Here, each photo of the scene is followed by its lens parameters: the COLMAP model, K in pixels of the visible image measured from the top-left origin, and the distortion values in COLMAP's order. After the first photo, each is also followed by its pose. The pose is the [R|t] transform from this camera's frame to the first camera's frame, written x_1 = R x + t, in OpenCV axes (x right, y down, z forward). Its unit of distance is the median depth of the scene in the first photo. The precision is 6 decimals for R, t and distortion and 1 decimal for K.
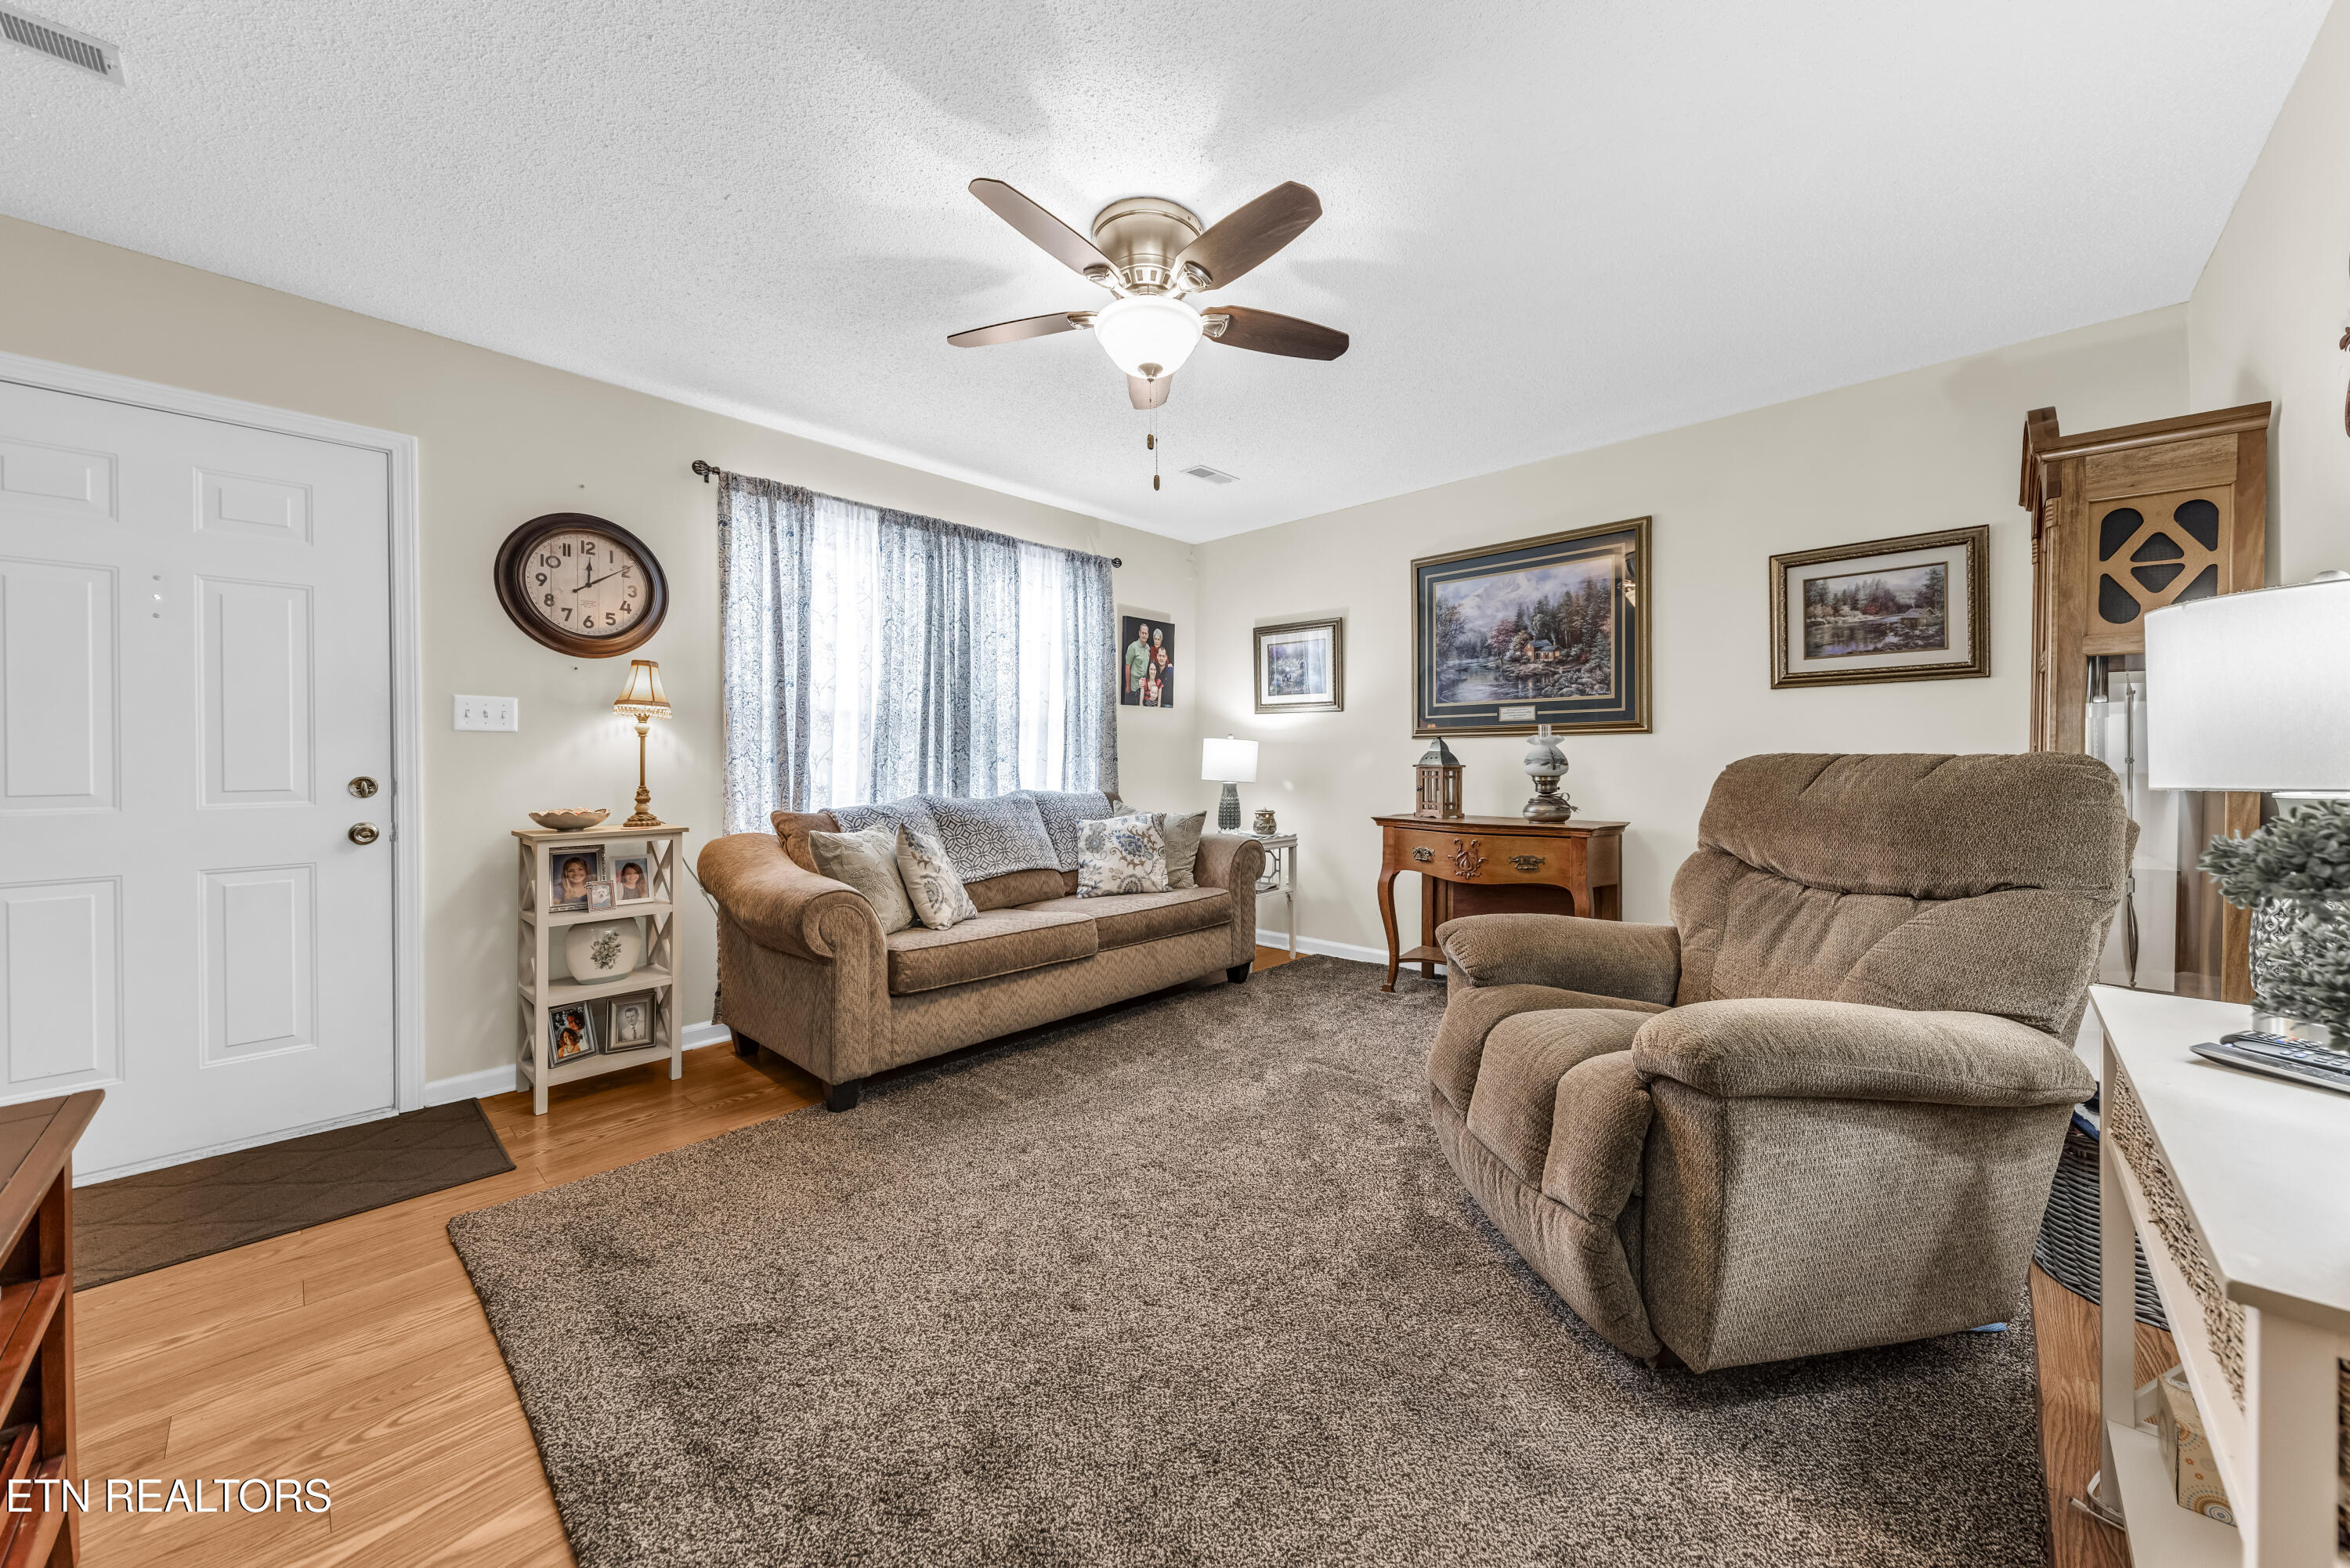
lens RADIAL K [[834.1, 0, 1186.6], [0, 834.1, 777.4], [0, 0, 1]] dist [0.016291, 0.000051]
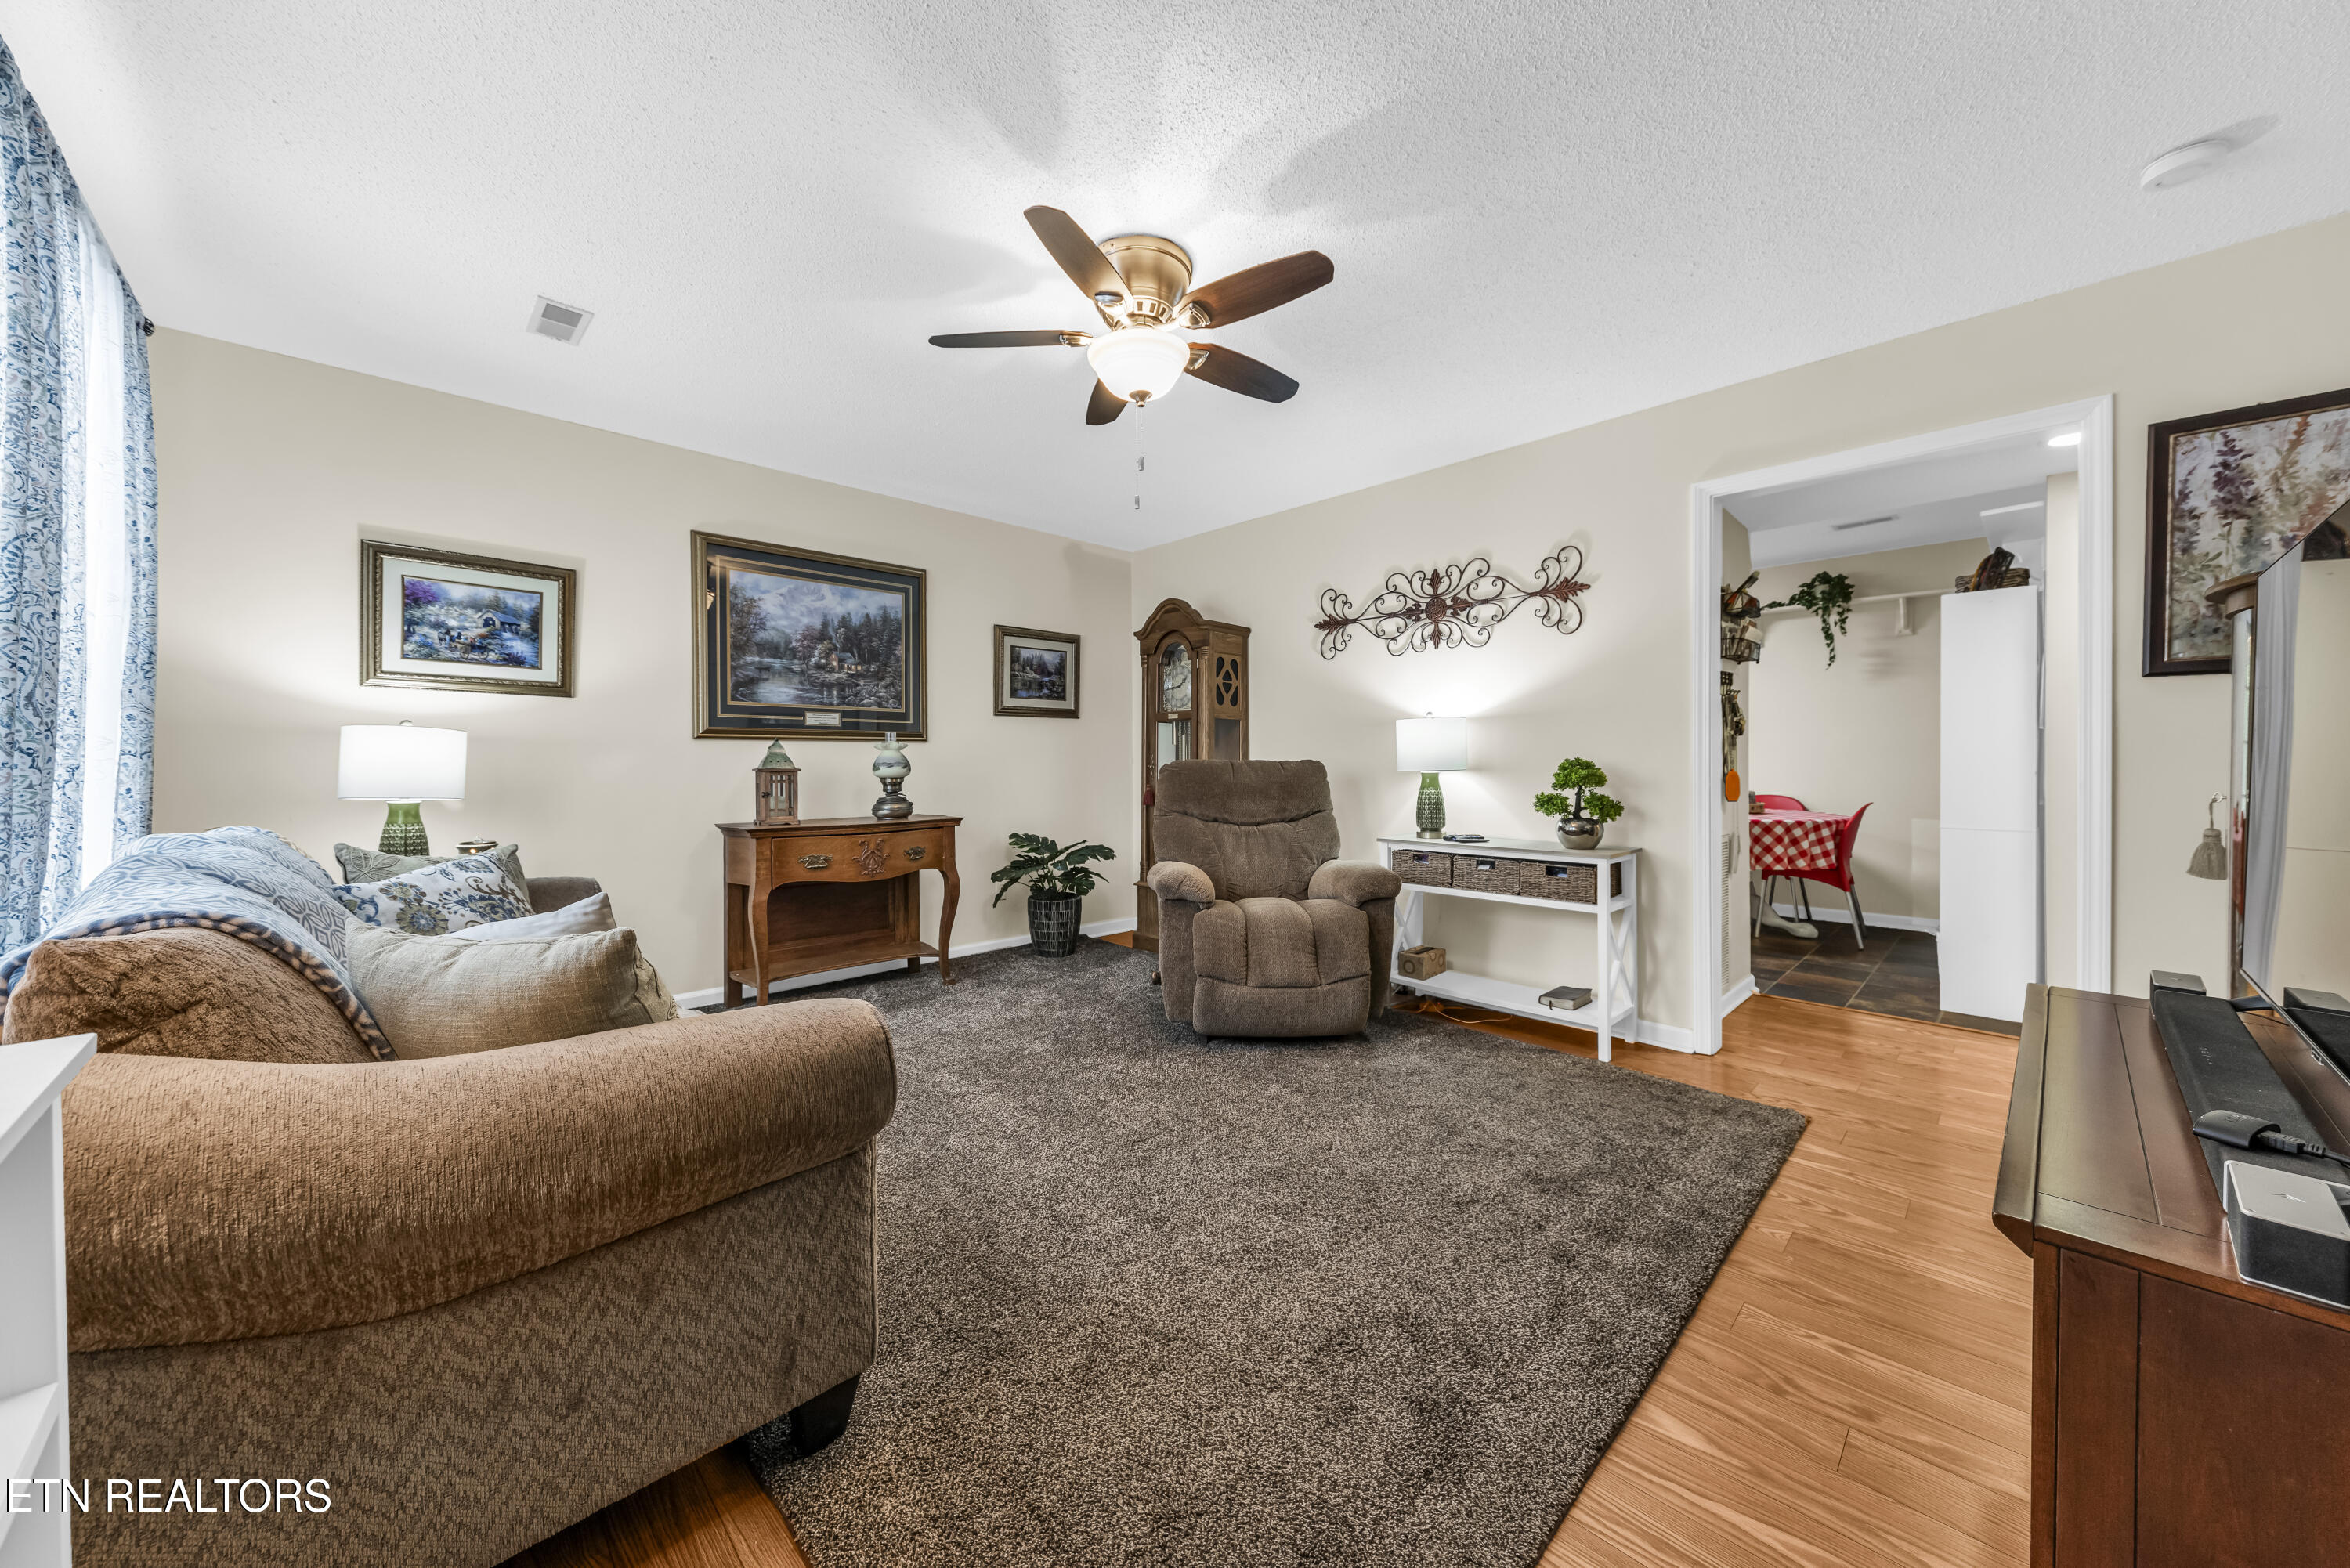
lens RADIAL K [[834.1, 0, 1186.6], [0, 834.1, 777.4], [0, 0, 1]] dist [0.016291, 0.000051]
pose [[0.049883, -0.014488, 0.998650, -0.652836], [0.023525, 0.999634, 0.013327, -0.007433], [-0.998478, 0.022828, 0.050206, 0.524399]]
